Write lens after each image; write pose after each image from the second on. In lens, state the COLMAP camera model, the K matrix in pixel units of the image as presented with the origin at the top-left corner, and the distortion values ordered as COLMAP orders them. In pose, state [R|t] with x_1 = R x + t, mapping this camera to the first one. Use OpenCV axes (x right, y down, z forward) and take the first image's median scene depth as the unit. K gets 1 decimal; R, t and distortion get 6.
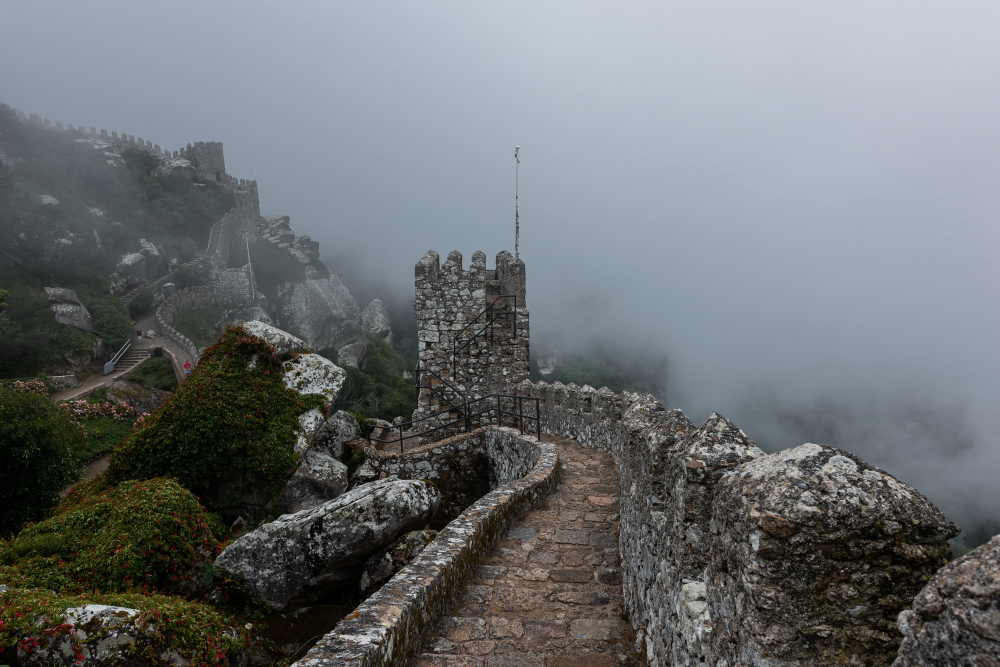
lens RADIAL K [[678.9, 0, 499.9], [0, 678.9, 332.5], [0, 0, 1]] dist [-0.000311, 0.000539]
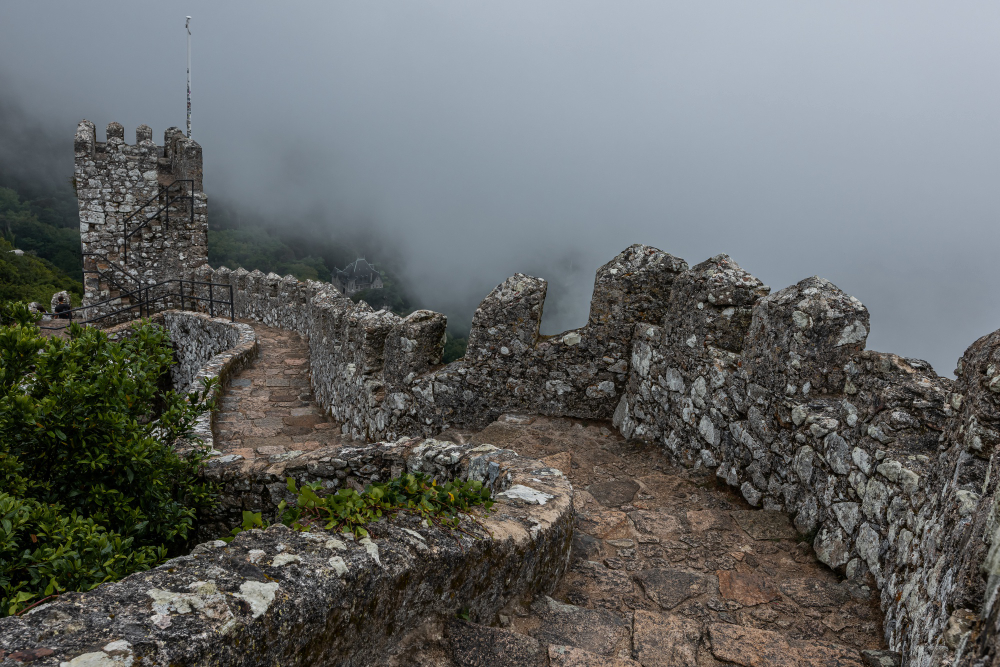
lens RADIAL K [[839.6, 0, 506.3], [0, 839.6, 330.5], [0, 0, 1]] dist [0.039675, -0.002640]
pose [[0.908743, -0.026123, 0.416538, -0.078783], [-0.041112, 0.987582, 0.151627, -0.042157], [-0.415327, -0.154914, 0.896384, -0.323069]]
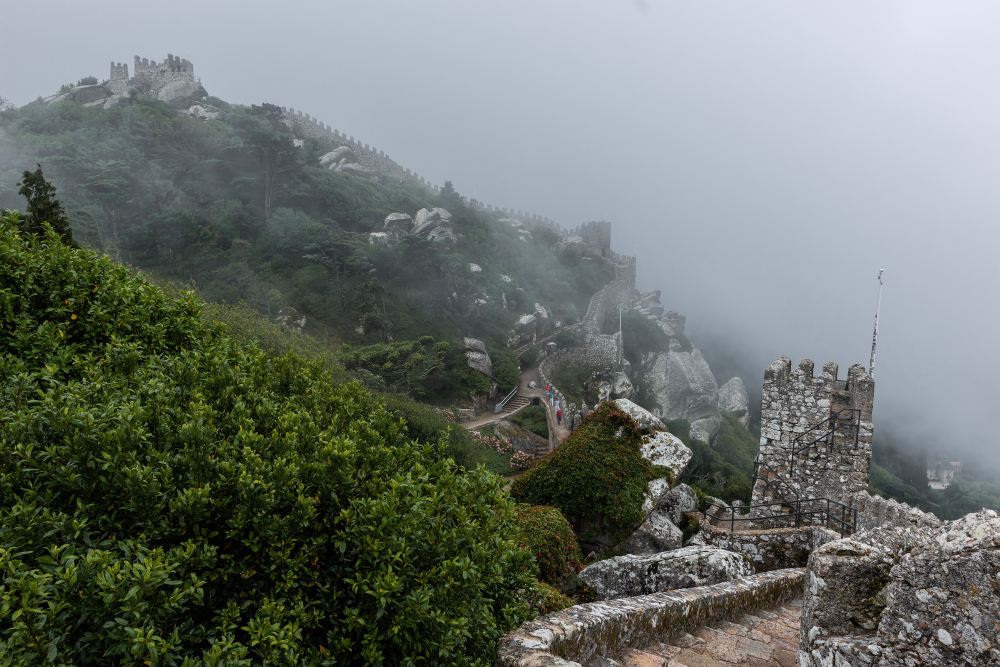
lens RADIAL K [[678.9, 0, 499.1], [0, 678.9, 337.8], [0, 0, 1]] dist [-0.000311, 0.000539]
pose [[0.861119, 0.098140, -0.498842, 0.053428], [-0.143361, 0.988248, -0.053051, -0.027772], [0.487773, 0.117197, 0.865068, -0.209303]]
